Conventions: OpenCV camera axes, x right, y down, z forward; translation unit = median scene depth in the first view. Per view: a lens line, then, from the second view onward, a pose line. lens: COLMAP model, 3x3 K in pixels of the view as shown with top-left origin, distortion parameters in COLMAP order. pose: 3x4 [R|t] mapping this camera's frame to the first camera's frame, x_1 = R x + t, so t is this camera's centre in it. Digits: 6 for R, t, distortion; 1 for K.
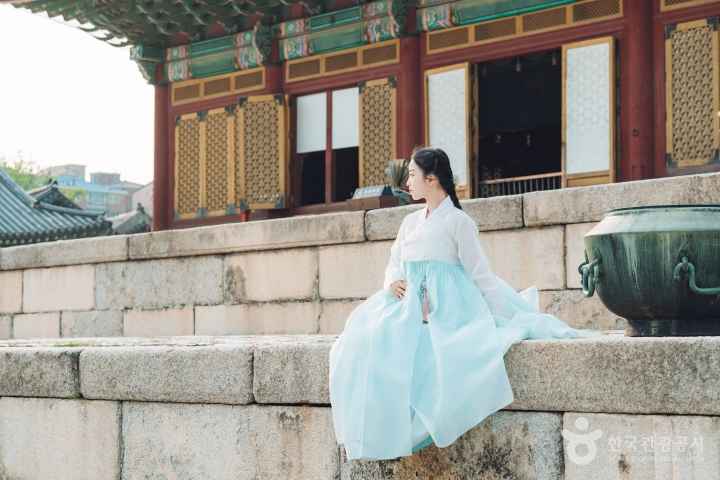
lens RADIAL K [[1724.9, 0, 360.0], [0, 1724.9, 240.0], [0, 0, 1]] dist [0.076736, -0.048491]
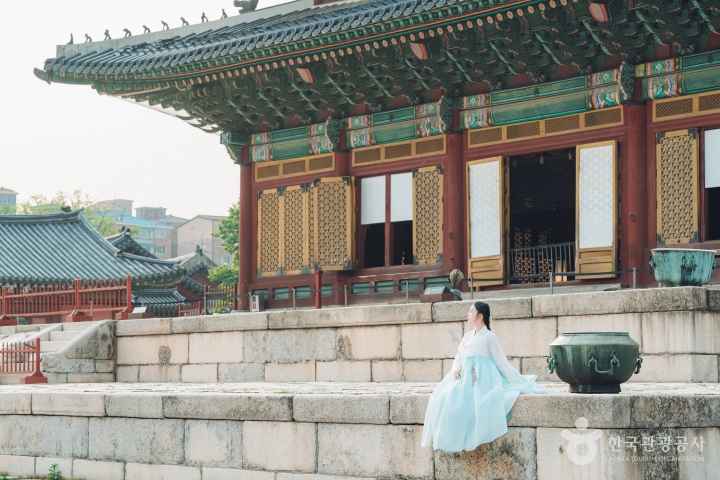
lens RADIAL K [[1724.9, 0, 360.0], [0, 1724.9, 240.0], [0, 0, 1]] dist [0.076736, -0.048491]
pose [[0.999768, 0.000932, -0.021531, -0.012673], [-0.001308, 0.999847, -0.017466, -0.020549], [0.021511, 0.017490, 0.999616, -0.248121]]
